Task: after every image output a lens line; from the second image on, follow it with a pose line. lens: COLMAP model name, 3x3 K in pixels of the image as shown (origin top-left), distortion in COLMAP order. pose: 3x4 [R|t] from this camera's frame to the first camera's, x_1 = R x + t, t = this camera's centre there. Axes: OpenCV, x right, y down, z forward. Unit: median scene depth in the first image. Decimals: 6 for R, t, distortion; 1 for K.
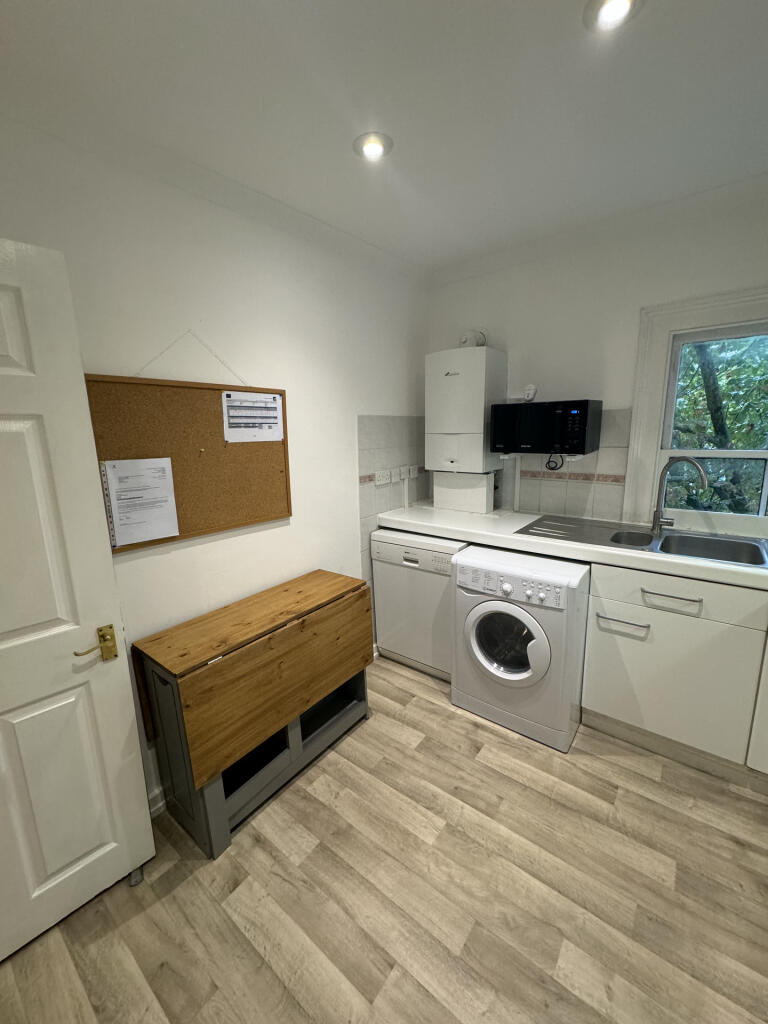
lens RADIAL K [[407.7, 0, 386.1], [0, 407.7, 511.1], [0, 0, 1]] dist [-0.001668, 0.000148]
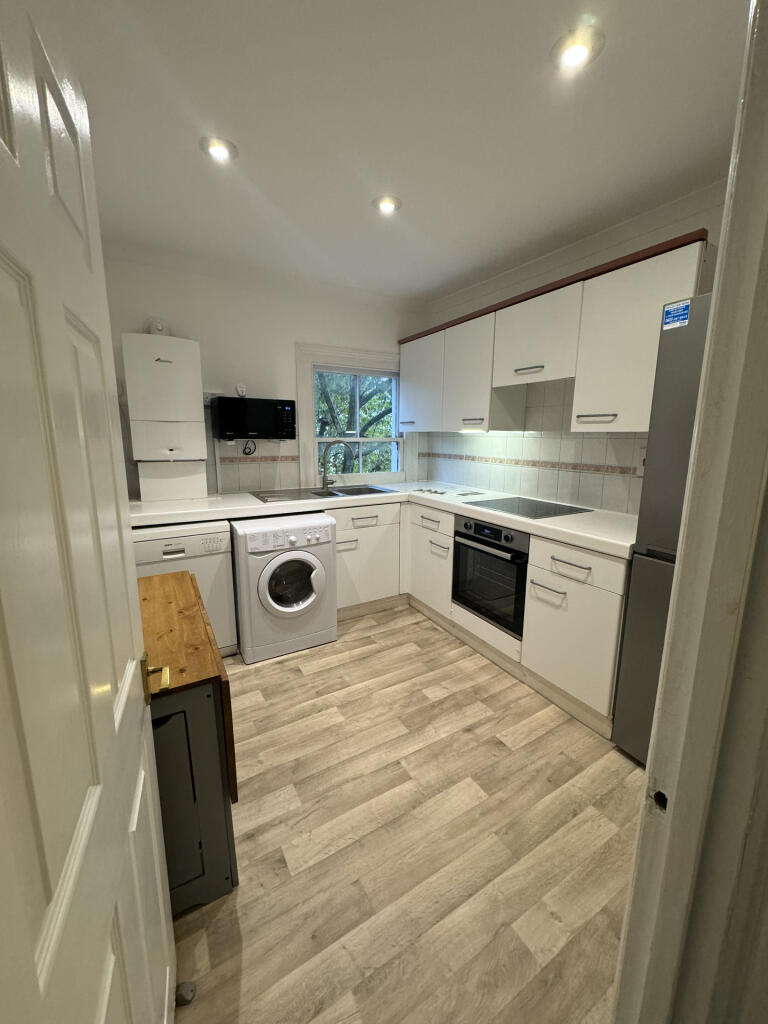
lens RADIAL K [[407.7, 0, 385.9], [0, 407.7, 510.6], [0, 0, 1]] dist [-0.001668, 0.000148]
pose [[0.367359, -0.149158, 0.918041, -0.864980], [0.168800, 0.981357, 0.091899, 0.031306], [-0.914633, 0.121206, 0.385688, 0.235737]]
